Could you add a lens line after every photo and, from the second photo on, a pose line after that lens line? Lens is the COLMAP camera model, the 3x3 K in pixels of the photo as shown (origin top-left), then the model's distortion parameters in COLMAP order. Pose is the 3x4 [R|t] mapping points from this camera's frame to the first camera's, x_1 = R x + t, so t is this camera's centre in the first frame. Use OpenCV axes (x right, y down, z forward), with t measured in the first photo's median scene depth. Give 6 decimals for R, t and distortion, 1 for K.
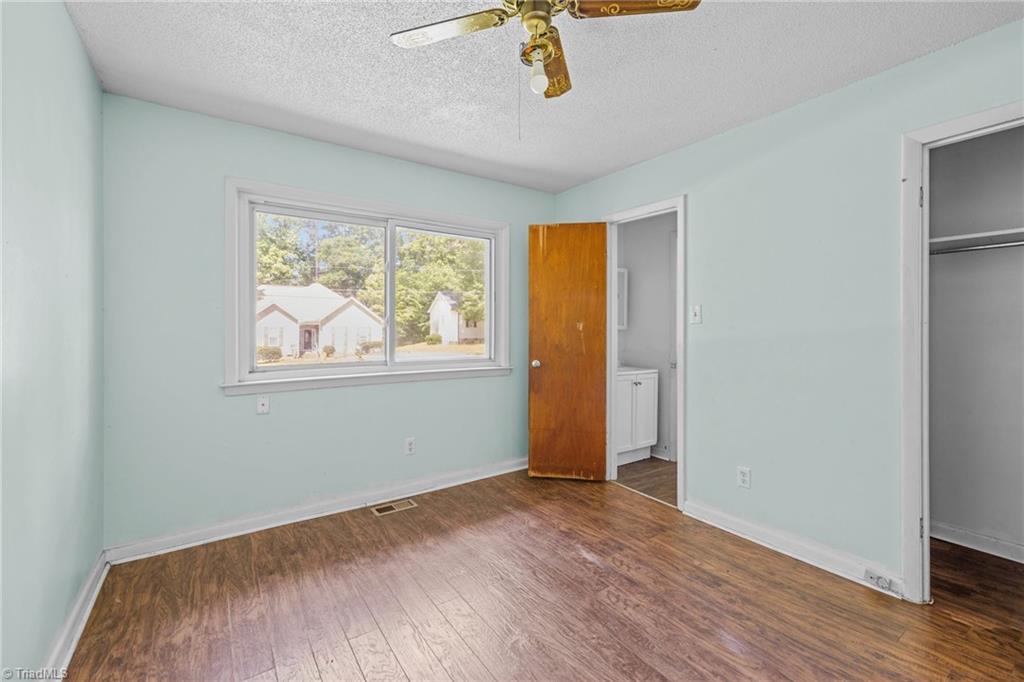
lens RADIAL K [[435.2, 0, 511.3], [0, 435.2, 331.5], [0, 0, 1]] dist [0.002313, -0.000174]
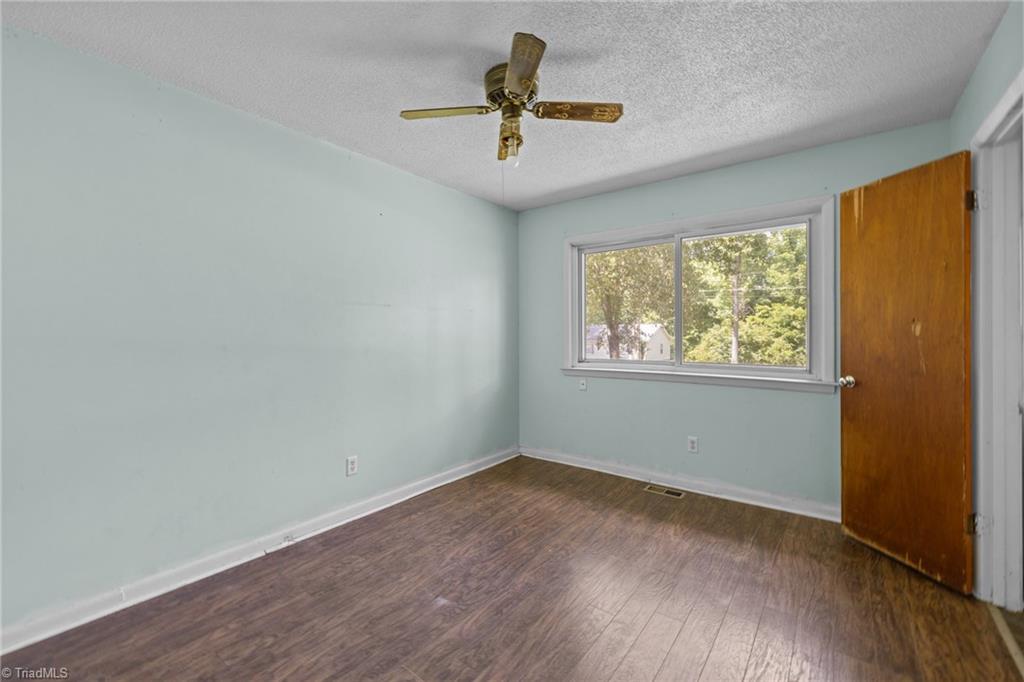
lens RADIAL K [[435.2, 0, 505.2], [0, 435.2, 337.6], [0, 0, 1]] dist [0.002313, -0.000174]
pose [[0.288680, 0.010417, -0.957369, 0.643870], [-0.006449, 0.999939, 0.008935, -0.001826], [0.957404, 0.003595, 0.288730, 0.260587]]
